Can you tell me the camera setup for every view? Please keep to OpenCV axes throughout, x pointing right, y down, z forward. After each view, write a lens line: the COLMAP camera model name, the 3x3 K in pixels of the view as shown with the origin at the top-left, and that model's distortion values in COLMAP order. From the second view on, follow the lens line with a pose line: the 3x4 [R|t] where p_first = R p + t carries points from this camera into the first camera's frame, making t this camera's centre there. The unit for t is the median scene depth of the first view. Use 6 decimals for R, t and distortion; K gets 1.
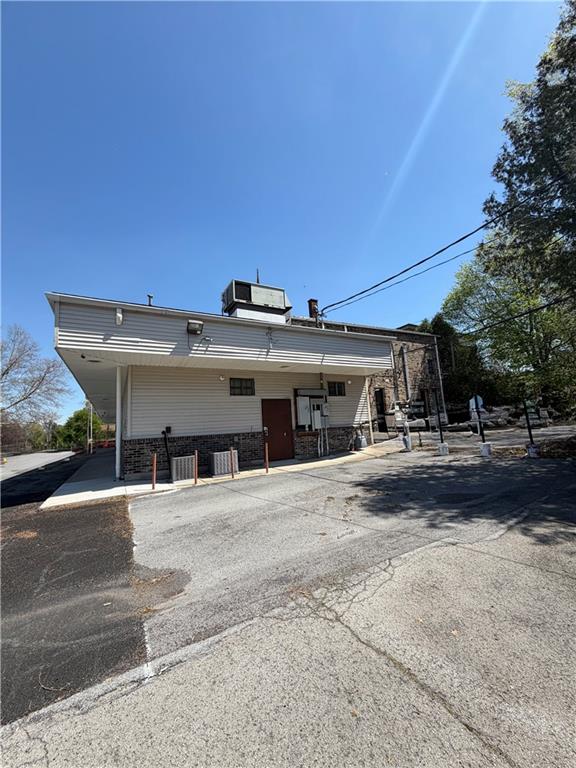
lens RADIAL K [[304.8, 0, 291.1], [0, 304.8, 380.5], [0, 0, 1]] dist [0.000167, -0.000221]
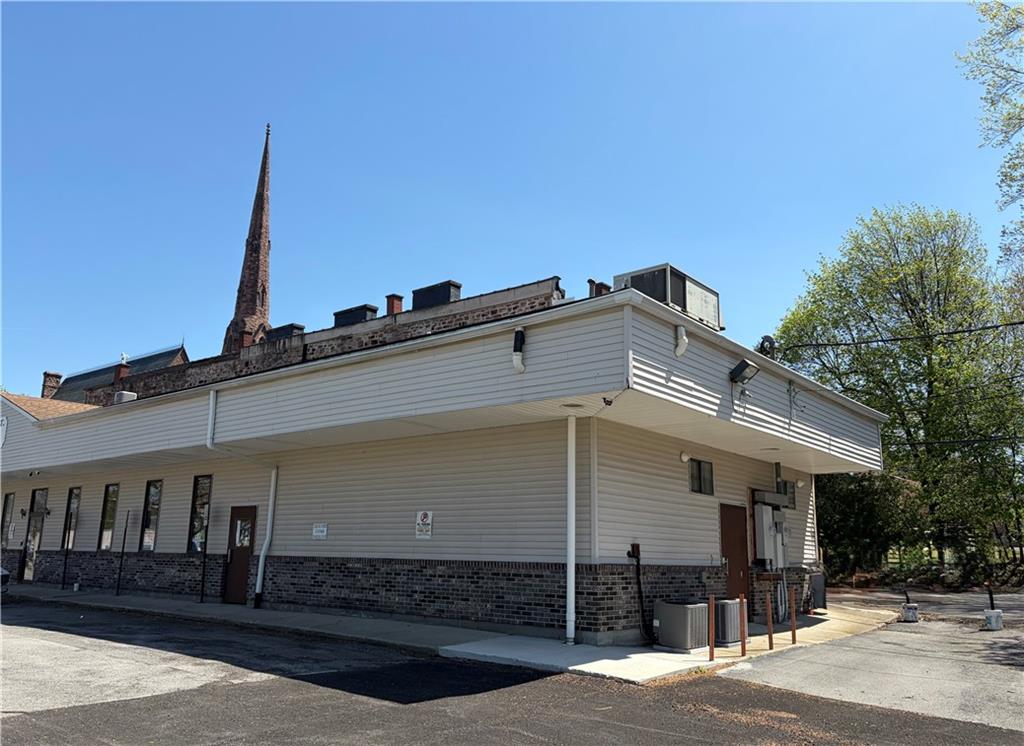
lens RADIAL K [[789.4, 0, 514.8], [0, 789.4, 376.6], [0, 0, 1]] dist [0.012192, -0.000194]
pose [[0.932569, 0.155324, 0.325868, -0.844974], [-0.130066, 0.986645, -0.098057, 0.023007], [-0.336747, 0.049061, 0.940316, -0.164438]]
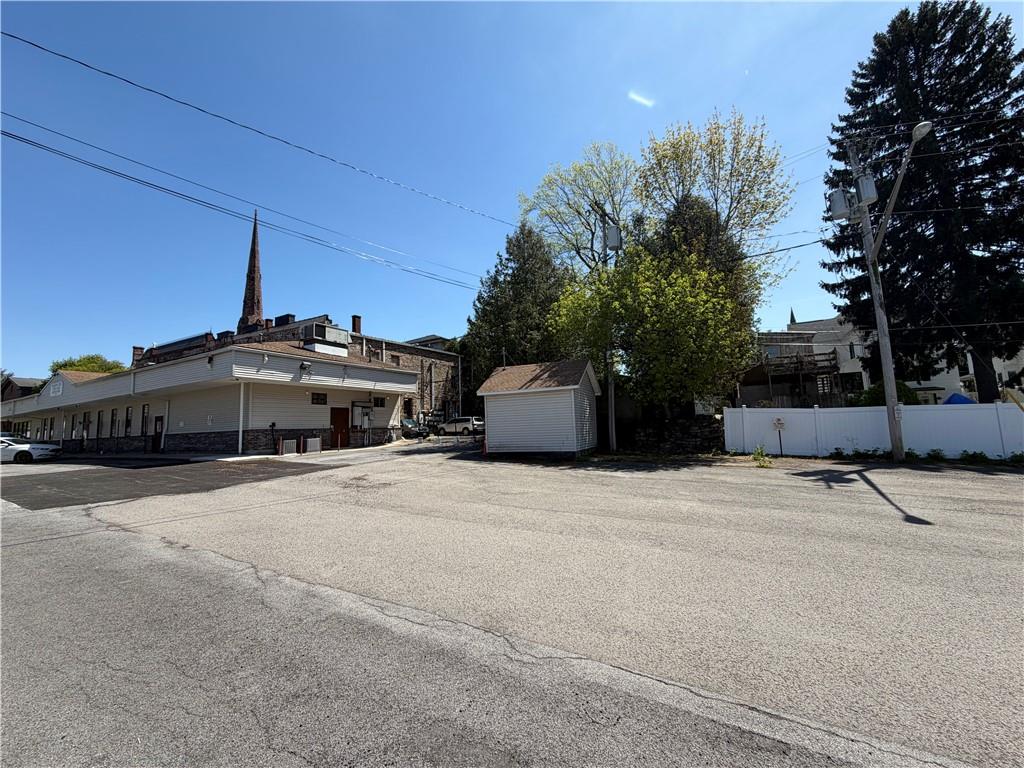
lens RADIAL K [[406.4, 0, 510.3], [0, 406.4, 382.5], [0, 0, 1]] dist [0.000167, -0.000221]
pose [[0.860975, 0.086733, 0.501197, -0.329708], [-0.094157, 0.995502, -0.010527, -0.117600], [-0.499856, -0.038128, 0.865269, -1.125009]]
